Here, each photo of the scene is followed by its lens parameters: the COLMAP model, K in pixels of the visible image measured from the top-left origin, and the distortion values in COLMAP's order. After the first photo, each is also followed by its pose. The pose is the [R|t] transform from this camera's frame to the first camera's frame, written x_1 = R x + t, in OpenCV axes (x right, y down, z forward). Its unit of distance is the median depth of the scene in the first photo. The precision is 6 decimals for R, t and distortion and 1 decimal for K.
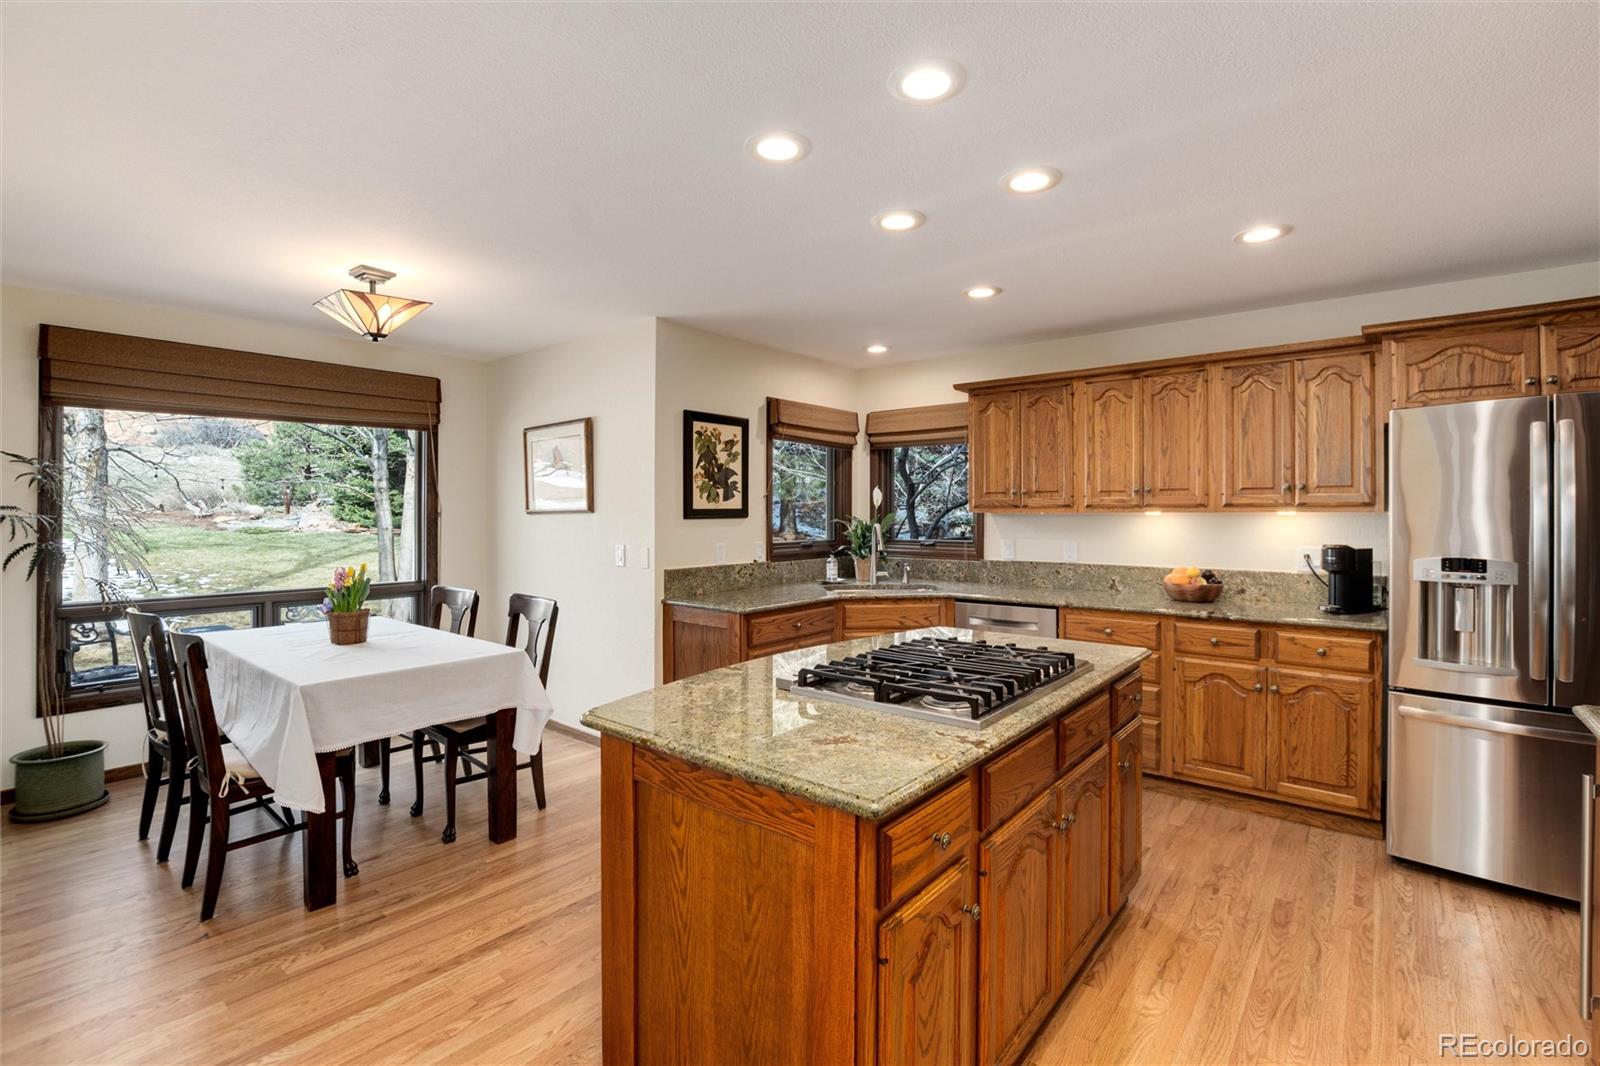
lens RADIAL K [[716.6, 0, 820.0], [0, 716.6, 511.5], [0, 0, 1]] dist [-0.035775, 0.005282]
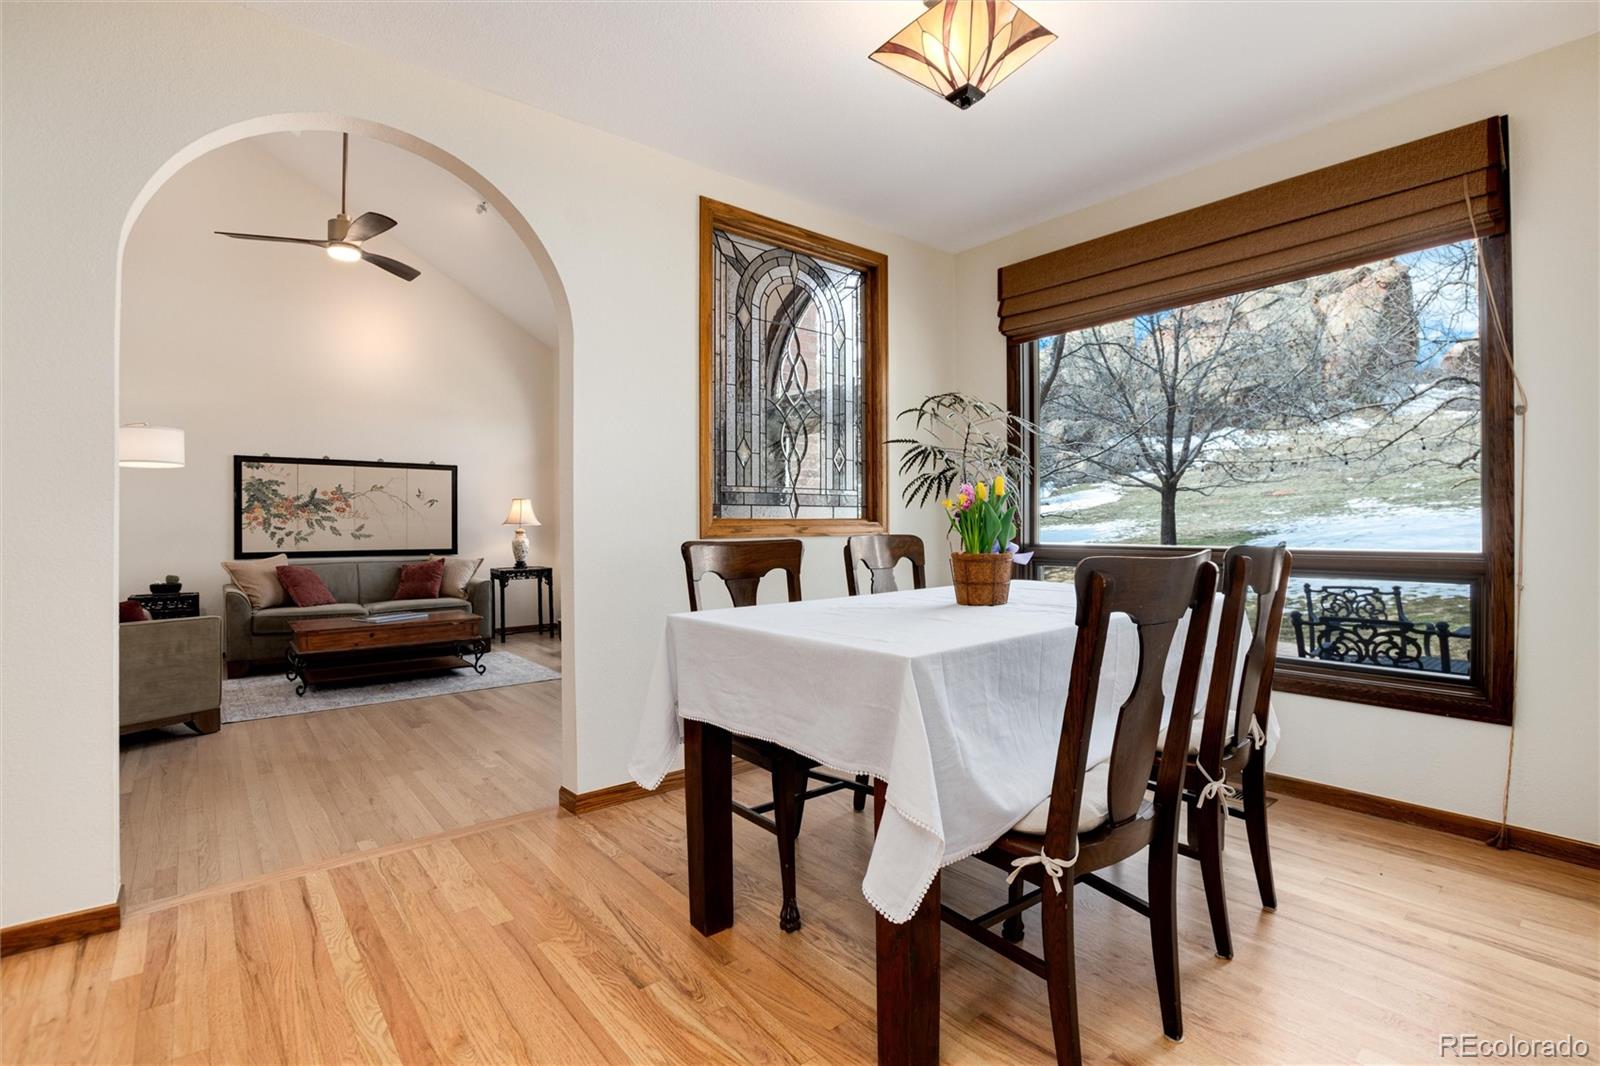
lens RADIAL K [[743.9, 0, 818.4], [0, 743.9, 528.2], [0, 0, 1]] dist [-0.037855, 0.000393]
pose [[-0.197621, 0.005028, -0.980266, 0.004519], [0.008176, 0.999961, 0.003481, 0.112212], [0.980244, -0.007327, -0.197654, 0.953162]]
